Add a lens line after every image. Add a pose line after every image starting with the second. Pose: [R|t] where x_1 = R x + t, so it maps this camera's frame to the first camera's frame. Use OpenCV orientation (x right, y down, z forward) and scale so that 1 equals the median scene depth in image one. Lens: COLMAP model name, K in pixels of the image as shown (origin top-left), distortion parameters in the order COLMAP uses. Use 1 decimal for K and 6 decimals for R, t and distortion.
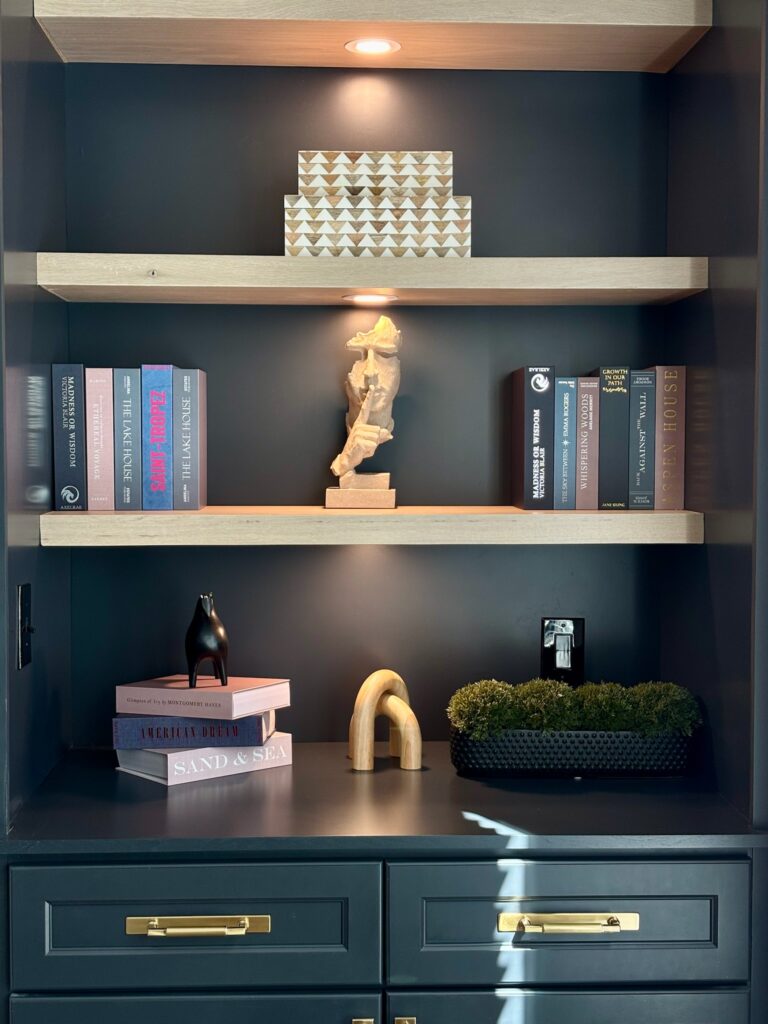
lens RADIAL K [[1505.9, 0, 384.0], [0, 1505.9, 512.0], [0, 0, 1]] dist [0.104717, -0.073282]
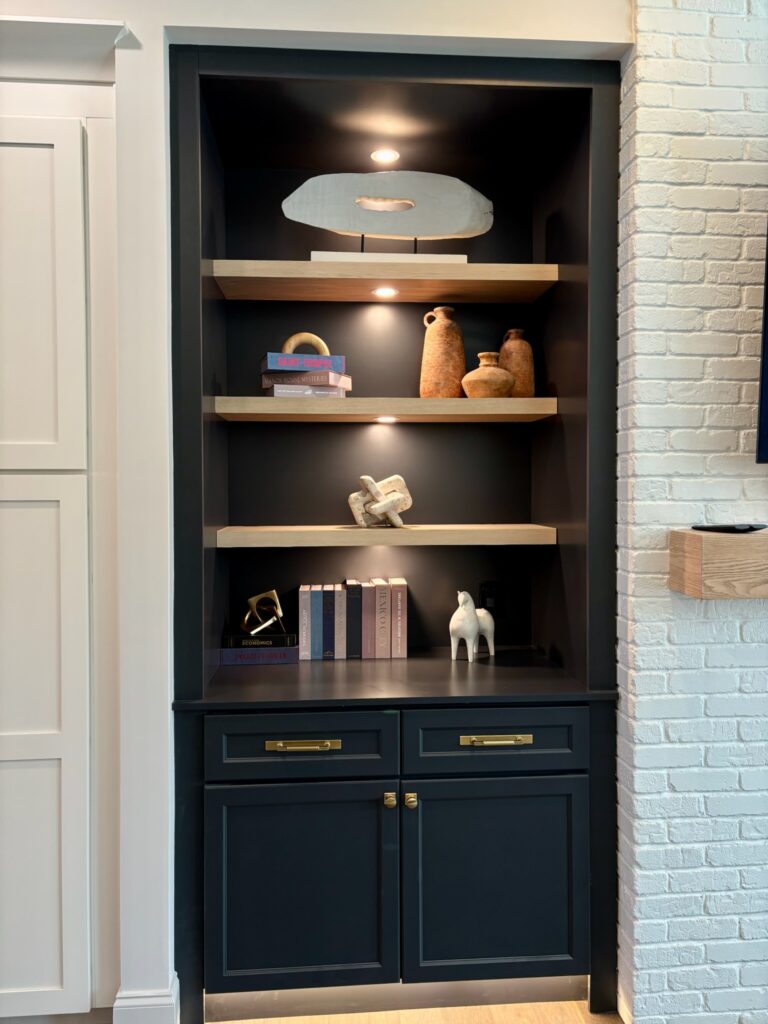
lens RADIAL K [[780.2, 0, 380.3], [0, 780.2, 506.3], [0, 0, 1]] dist [0.061060, -0.071120]
pose [[0.998820, -0.007460, 0.047983, -1.294118], [0.008863, 0.999537, -0.029092, 0.001028], [-0.047744, 0.029483, 0.998424, -0.035823]]
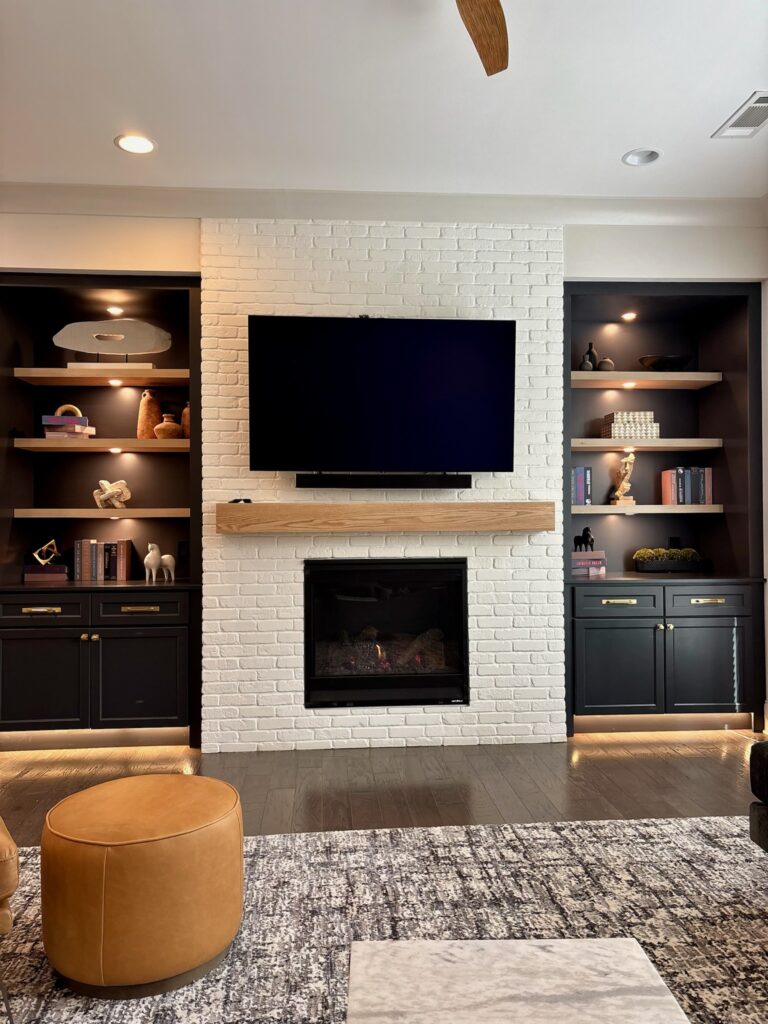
lens RADIAL K [[787.0, 0, 384.0], [0, 787.0, 512.0], [0, 0, 1]] dist [0.036702, -0.003085]
pose [[0.999109, -0.007987, 0.041438, -0.689142], [0.010676, 0.997824, -0.065061, 0.132997], [-0.040828, 0.065445, 0.997021, -0.909393]]
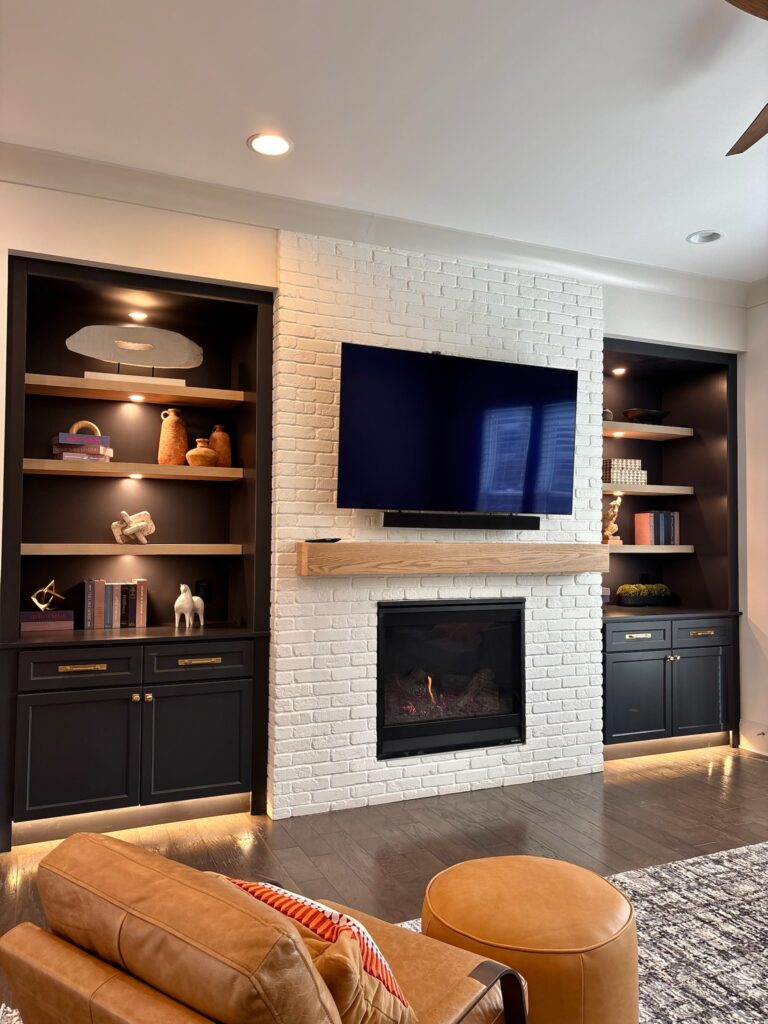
lens RADIAL K [[786.3, 0, 386.9], [0, 786.3, 514.0], [0, 0, 1]] dist [0.046627, -0.027010]
pose [[0.924218, 0.016122, 0.381525, -1.377354], [0.015213, 0.996761, -0.078974, 0.072023], [-0.381563, 0.078793, 0.920979, -0.710285]]
